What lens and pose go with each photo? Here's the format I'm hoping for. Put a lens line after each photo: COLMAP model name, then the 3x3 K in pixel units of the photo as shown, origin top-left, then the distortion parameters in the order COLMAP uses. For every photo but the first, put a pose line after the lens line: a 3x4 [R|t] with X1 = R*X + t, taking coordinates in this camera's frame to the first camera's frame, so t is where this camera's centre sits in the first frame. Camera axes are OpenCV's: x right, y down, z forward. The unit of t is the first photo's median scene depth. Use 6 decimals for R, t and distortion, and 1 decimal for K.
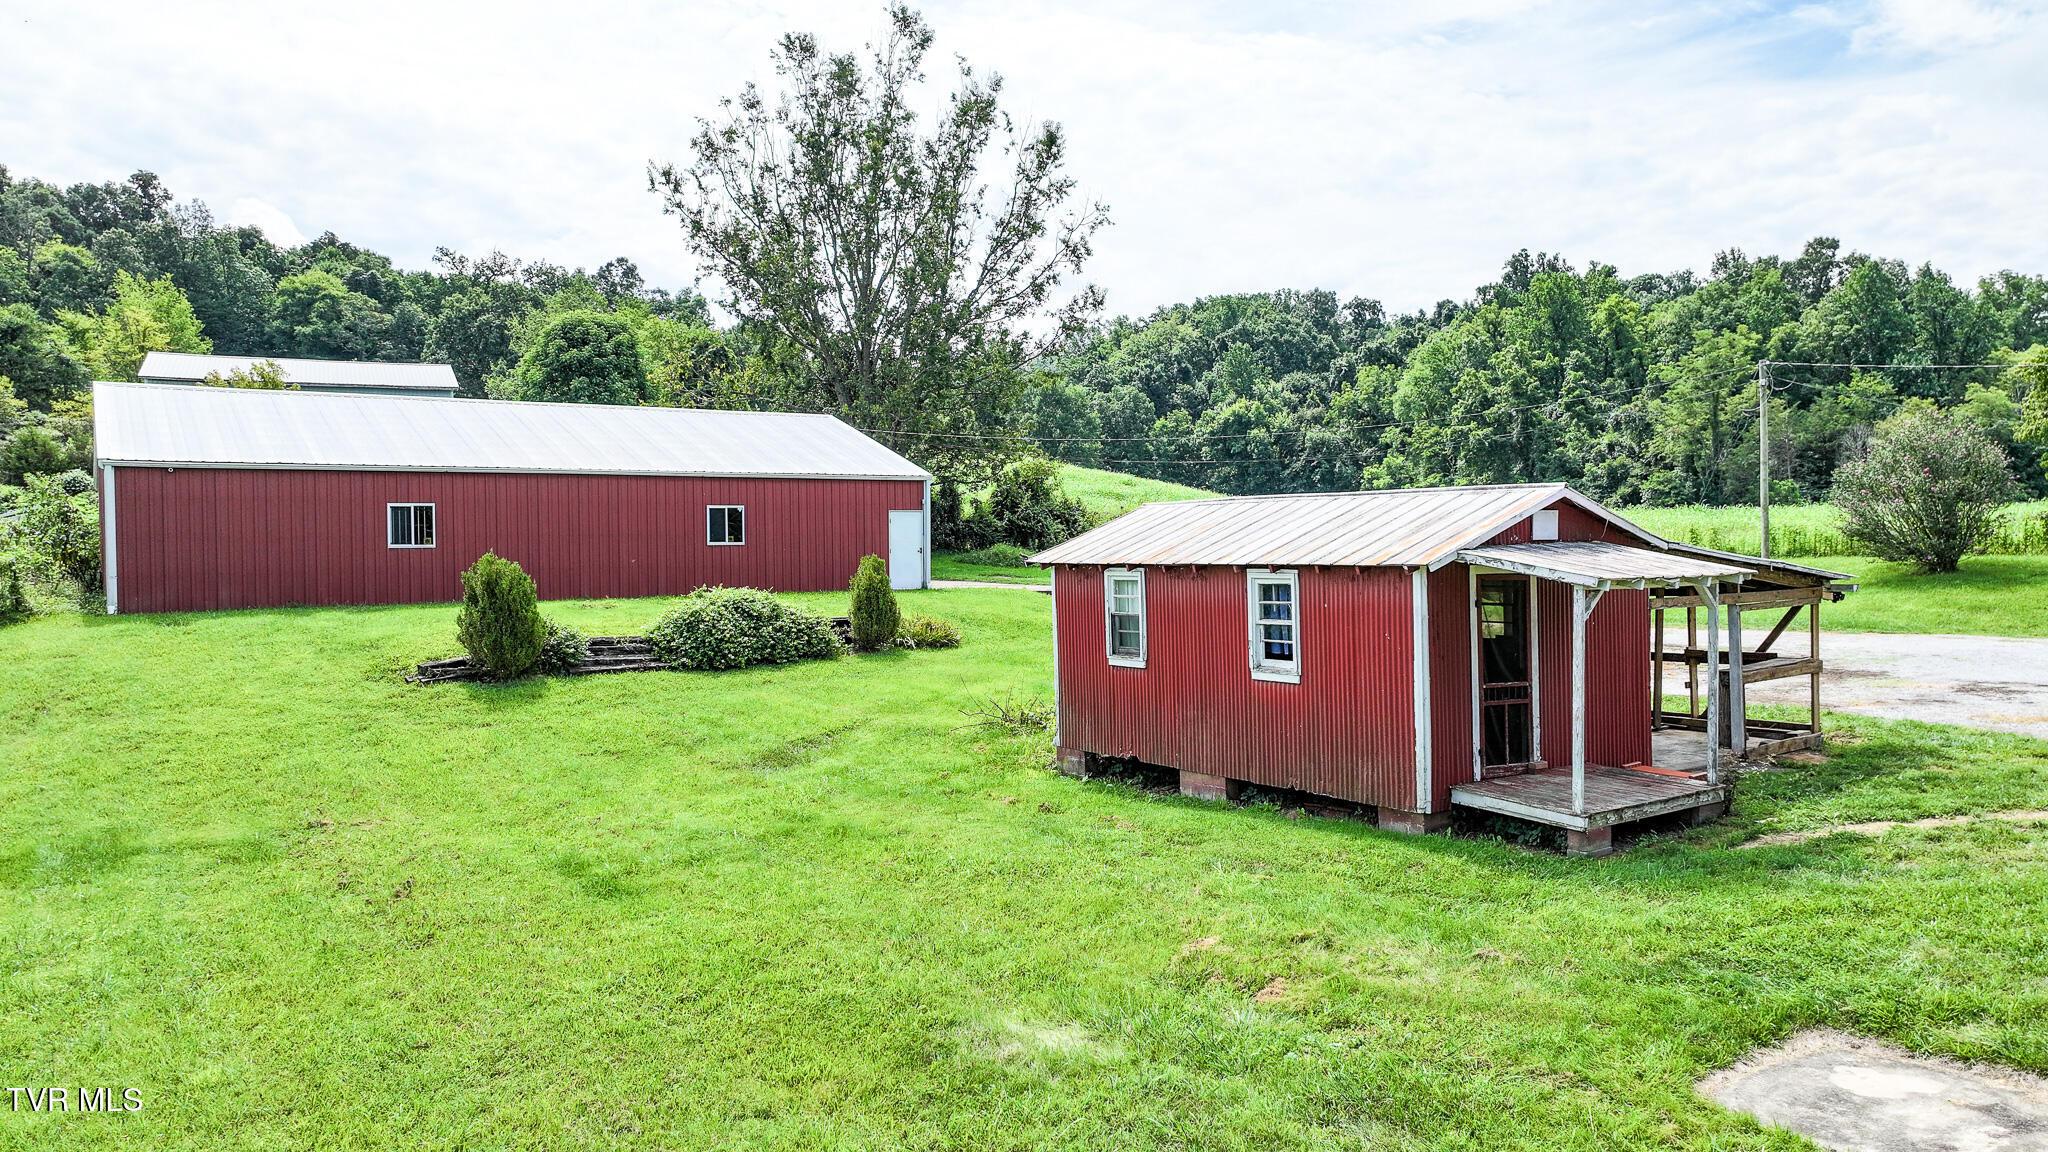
lens RADIAL K [[1433.8, 0, 1033.0], [0, 1433.8, 578.3], [0, 0, 1]] dist [0.004156, 0.009862]
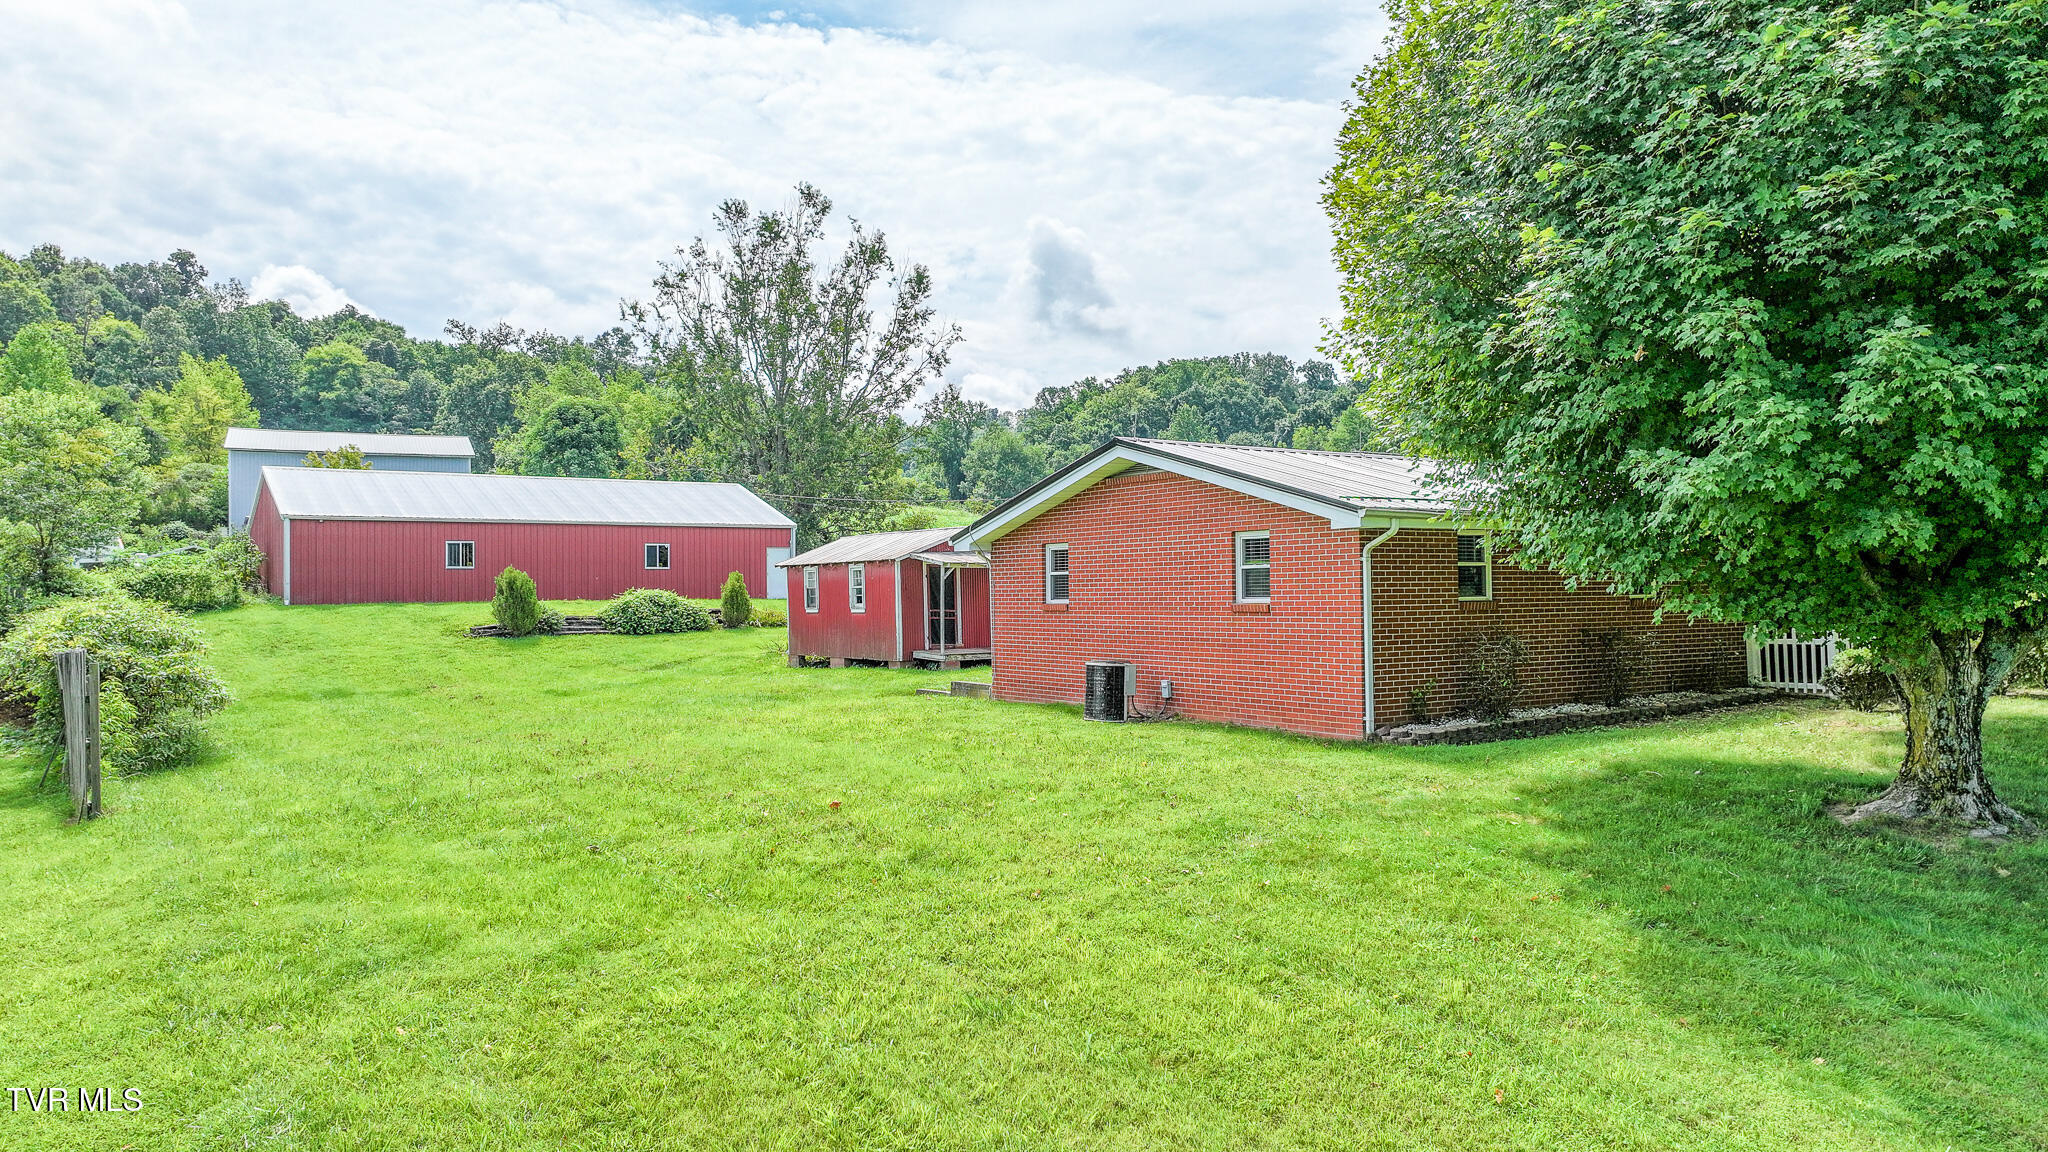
lens RADIAL K [[1433.8, 0, 1033.0], [0, 1433.8, 578.3], [0, 0, 1]] dist [0.004156, 0.009862]
pose [[0.999999, 0.000750, 0.000917, 0.117272], [-0.000716, 0.999334, -0.036481, 0.026306], [-0.000943, 0.036480, 0.999334, -0.340022]]
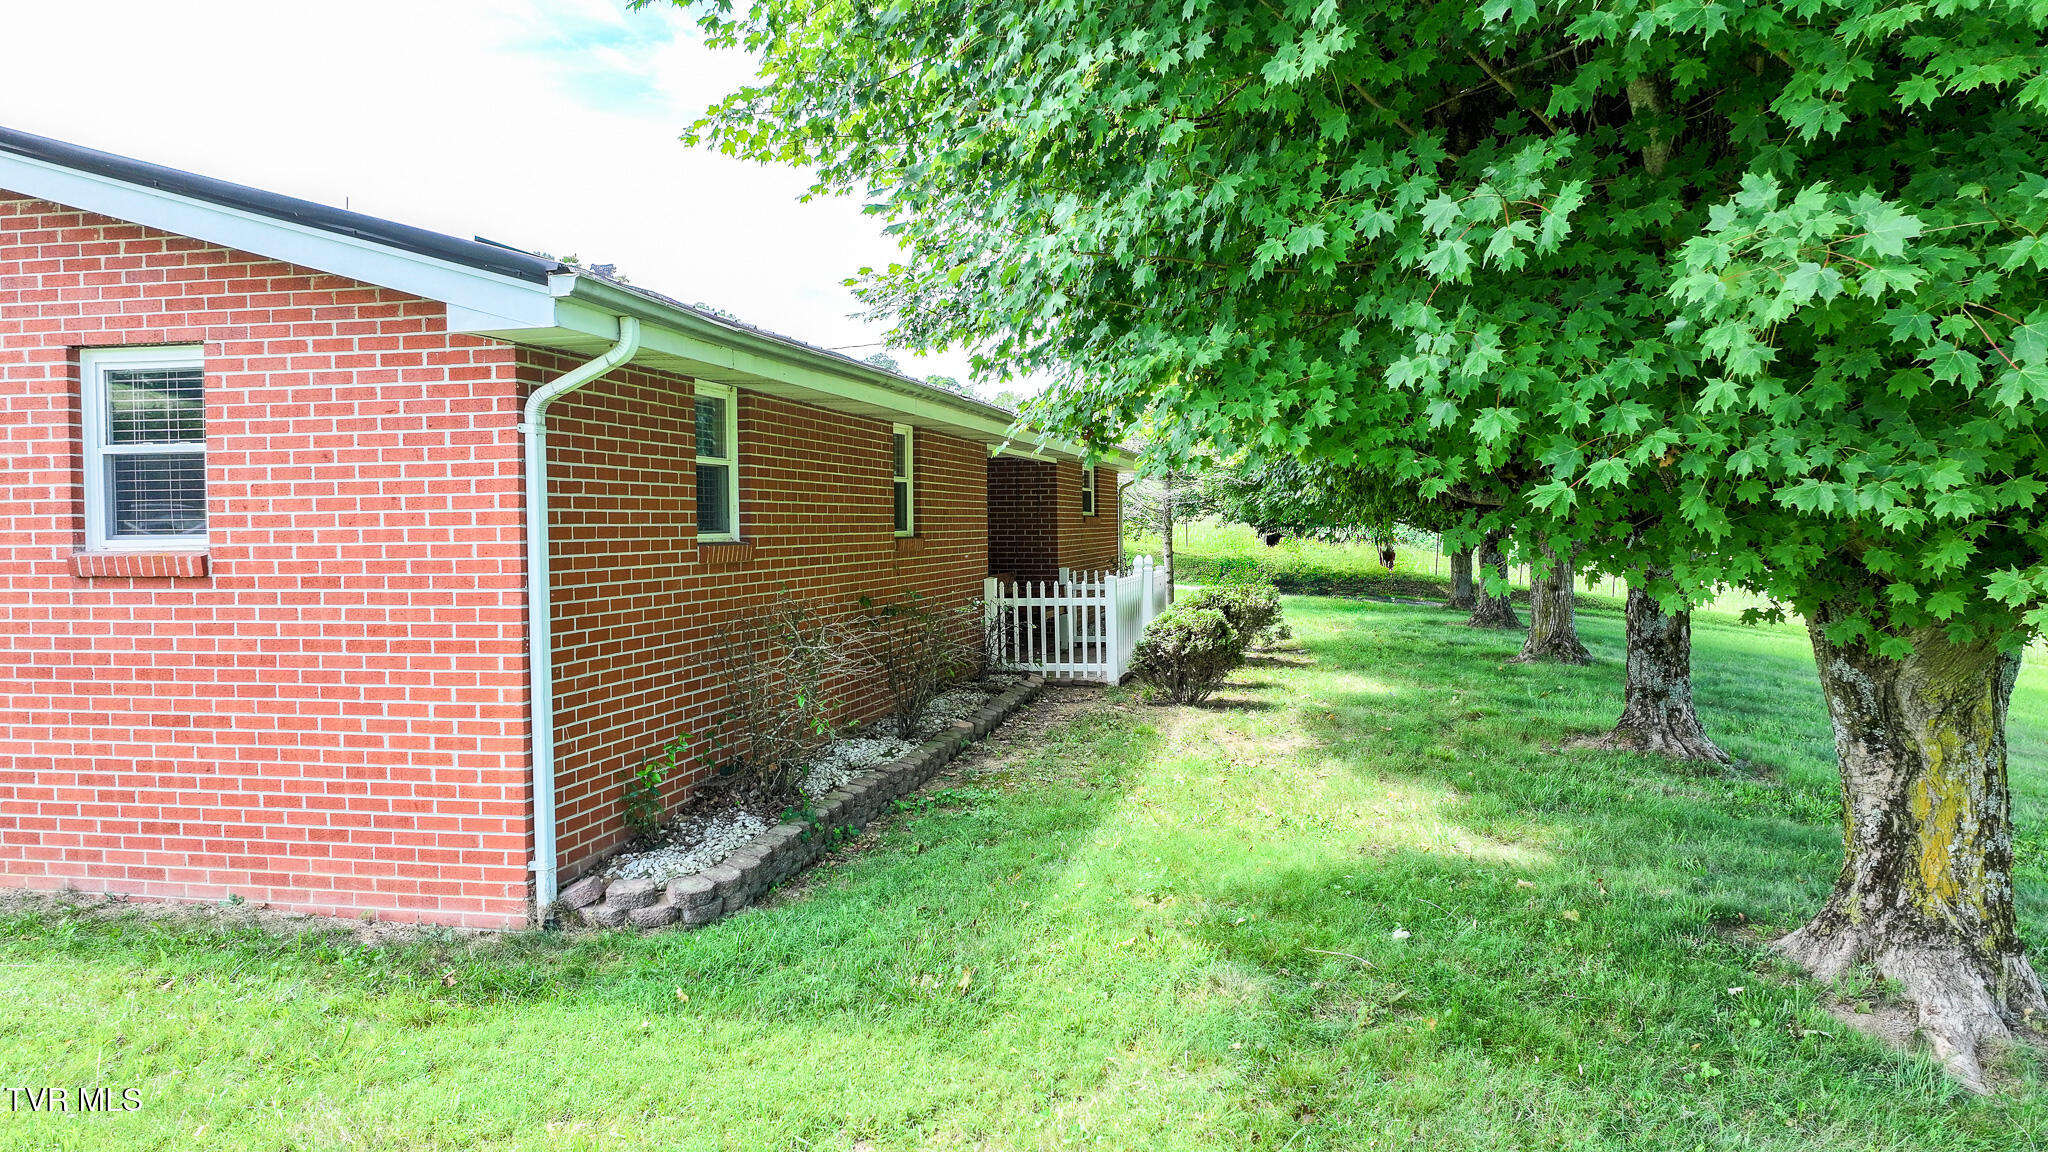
lens RADIAL K [[1433.8, 0, 1033.0], [0, 1433.8, 578.3], [0, 0, 1]] dist [0.004156, 0.009862]
pose [[0.715059, -0.021658, 0.698729, 0.481177], [0.018686, 0.999755, 0.011867, -0.049406], [-0.698815, 0.004571, 0.715288, 3.111345]]
